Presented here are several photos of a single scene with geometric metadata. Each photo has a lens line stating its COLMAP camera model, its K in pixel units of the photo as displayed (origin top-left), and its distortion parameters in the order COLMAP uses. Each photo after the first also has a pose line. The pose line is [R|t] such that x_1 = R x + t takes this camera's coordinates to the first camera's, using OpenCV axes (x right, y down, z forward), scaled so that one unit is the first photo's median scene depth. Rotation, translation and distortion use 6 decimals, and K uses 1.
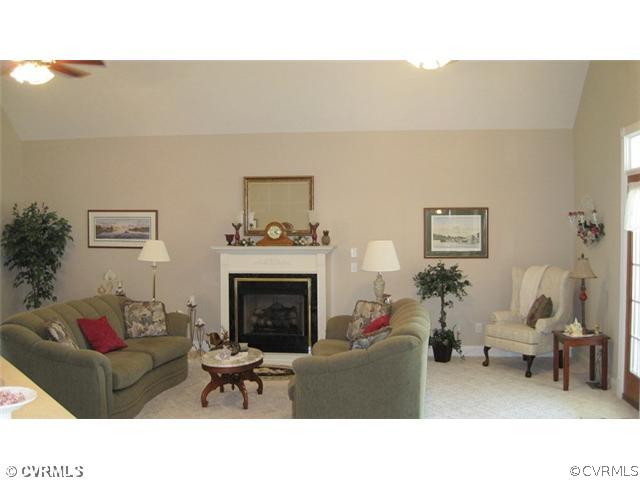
lens RADIAL K [[670.4, 0, 319.9], [0, 670.4, 237.9], [0, 0, 1]] dist [-0.103675, 0.000000]
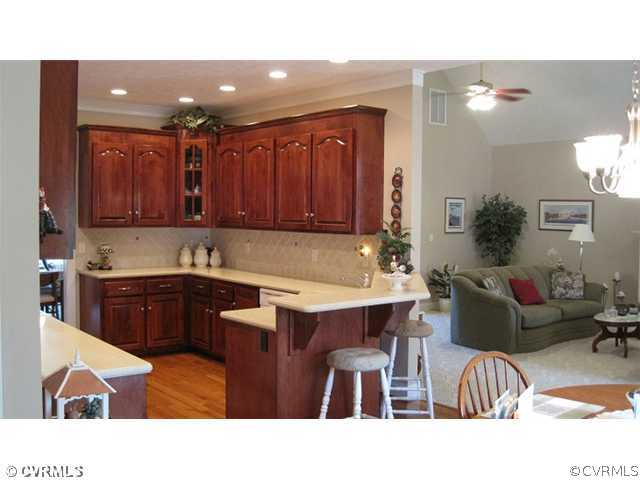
lens RADIAL K [[670.4, 0, 319.6], [0, 670.4, 238.2], [0, 0, 1]] dist [-0.103675, 0.000000]
pose [[0.732072, 0.036918, -0.680226, 0.228728], [-0.028108, 0.999317, 0.023985, 0.014080], [0.680647, 0.001561, 0.732610, -0.230547]]
